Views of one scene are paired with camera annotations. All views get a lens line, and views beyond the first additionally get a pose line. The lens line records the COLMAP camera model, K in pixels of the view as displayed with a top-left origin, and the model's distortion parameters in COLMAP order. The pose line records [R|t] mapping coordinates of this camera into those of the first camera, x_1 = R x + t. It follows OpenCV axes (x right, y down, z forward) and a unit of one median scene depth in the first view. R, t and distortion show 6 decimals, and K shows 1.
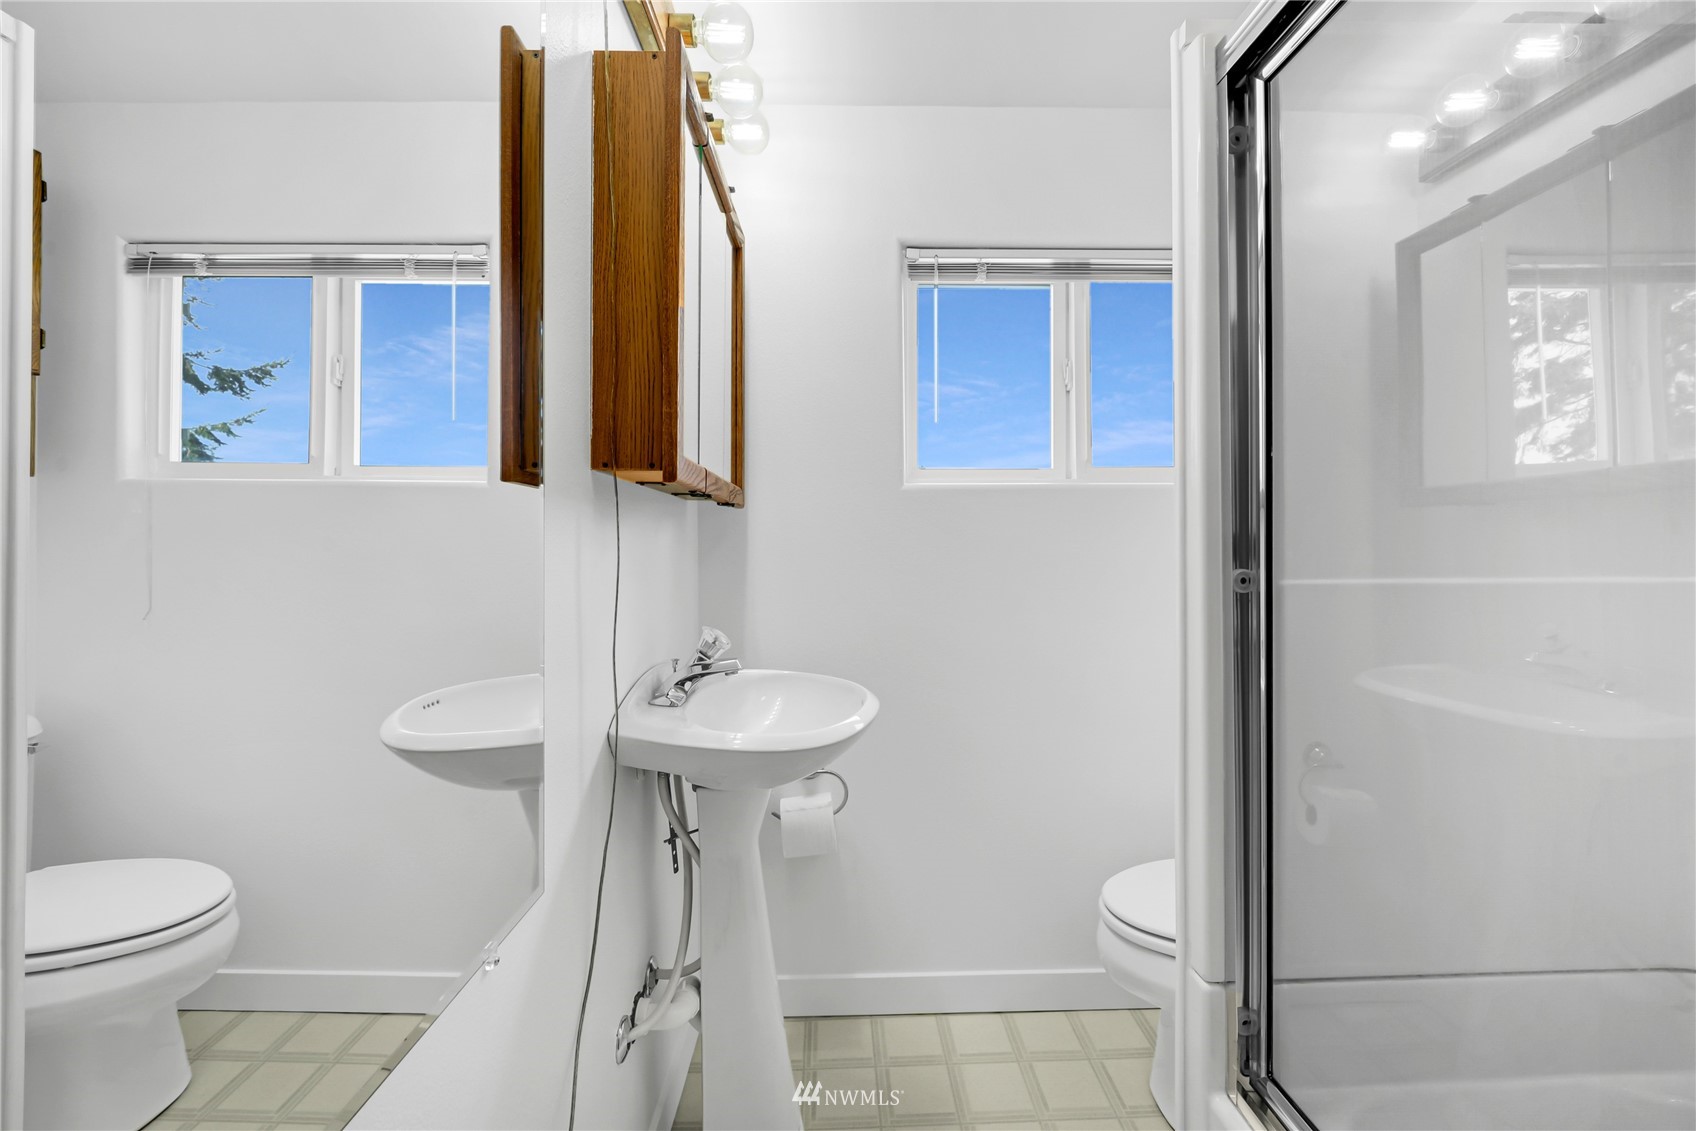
lens RADIAL K [[712.7, 0, 860.7], [0, 712.7, 565.2], [0, 0, 1]] dist [-0.019859, 0.001134]
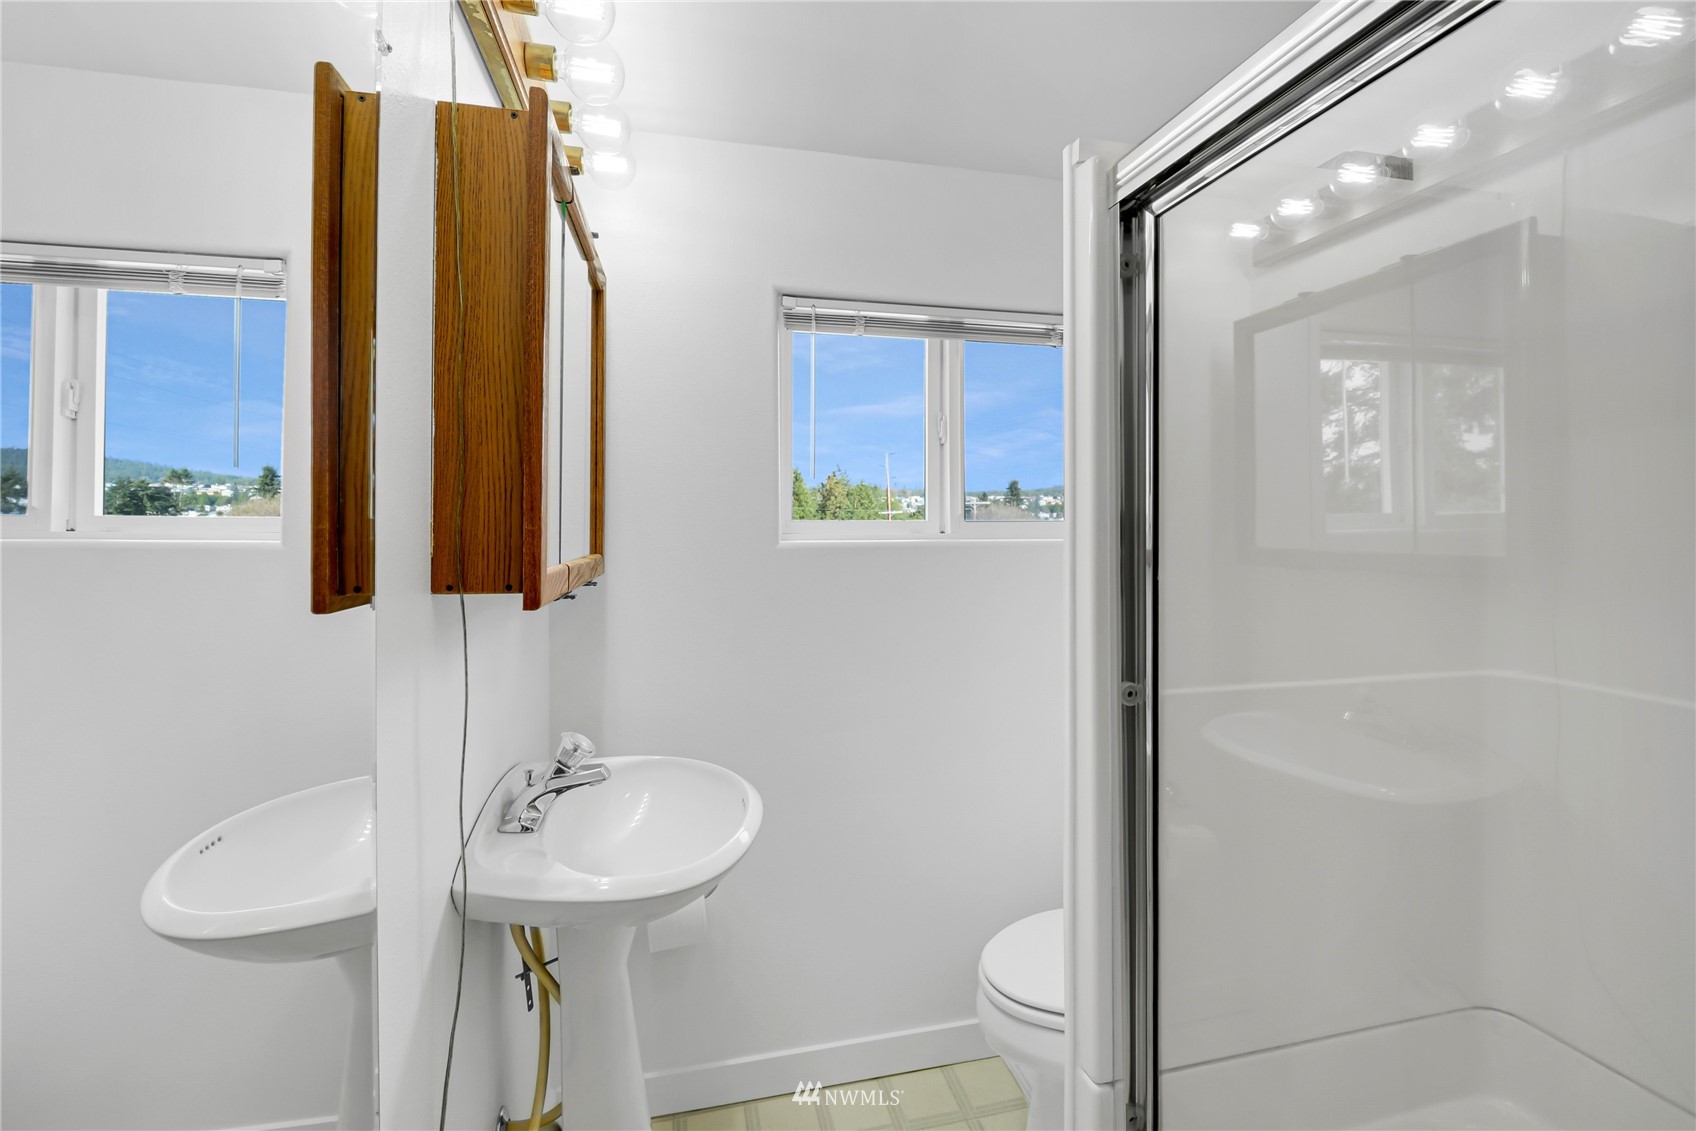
lens RADIAL K [[712.7, 0, 846.8], [0, 712.7, 509.4], [0, 0, 1]] dist [-0.019859, 0.001134]
pose [[0.978538, 0.000898, 0.206066, -0.059221], [0.000402, 0.999980, -0.006270, -0.192675], [-0.206068, 0.006218, 0.978518, 0.062843]]
